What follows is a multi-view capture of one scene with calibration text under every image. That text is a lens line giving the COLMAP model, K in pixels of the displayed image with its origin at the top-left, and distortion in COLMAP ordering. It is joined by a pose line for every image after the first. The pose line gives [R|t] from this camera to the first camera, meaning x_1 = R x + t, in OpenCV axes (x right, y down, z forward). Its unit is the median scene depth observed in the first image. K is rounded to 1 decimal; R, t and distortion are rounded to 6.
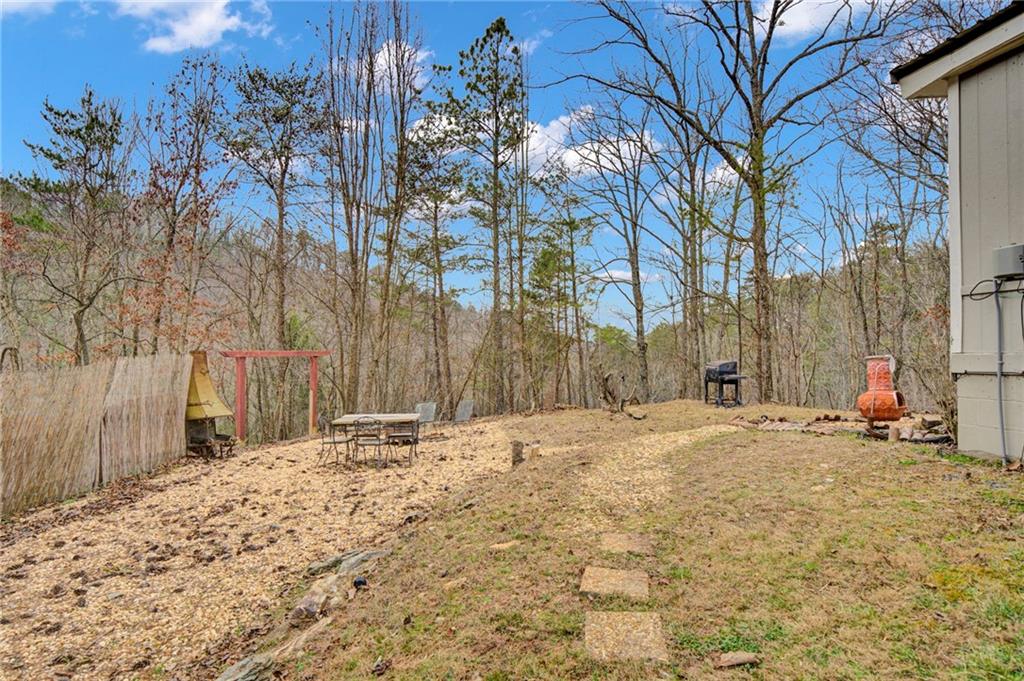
lens RADIAL K [[511.7, 0, 509.4], [0, 511.7, 348.9], [0, 0, 1]] dist [-0.020053, 0.002343]
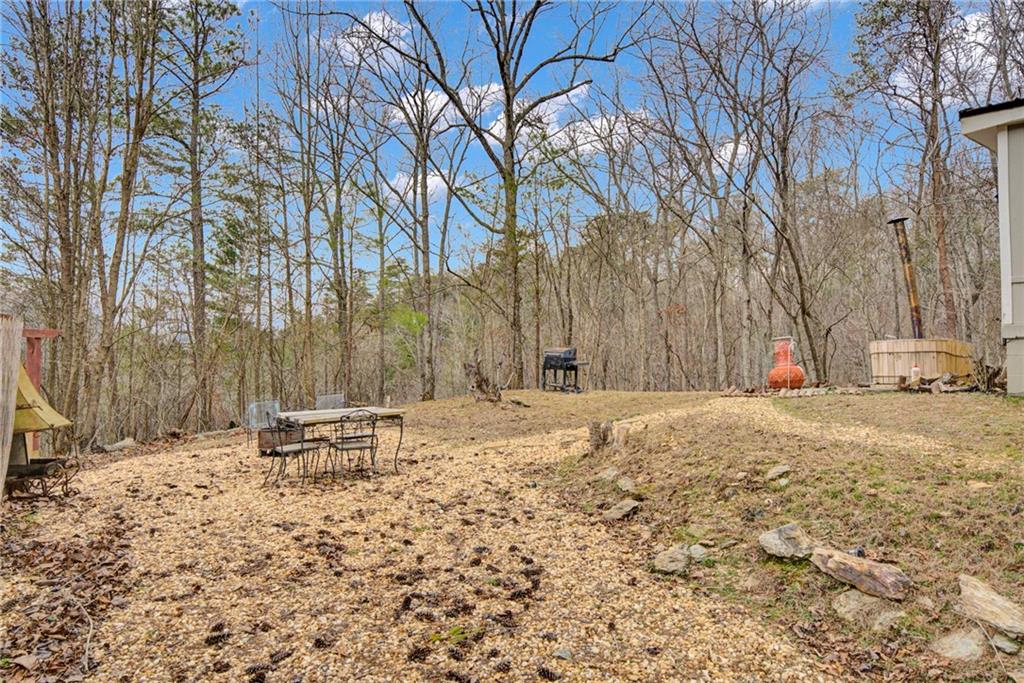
lens RADIAL K [[576.9, 0, 512.5], [0, 576.9, 341.1], [0, 0, 1]] dist [-0.004343, 0.000492]
pose [[0.844739, 0.015139, 0.534965, -0.327117], [-0.012792, 0.999885, -0.008095, 0.024922], [-0.535026, -0.000005, 0.844835, 0.111740]]
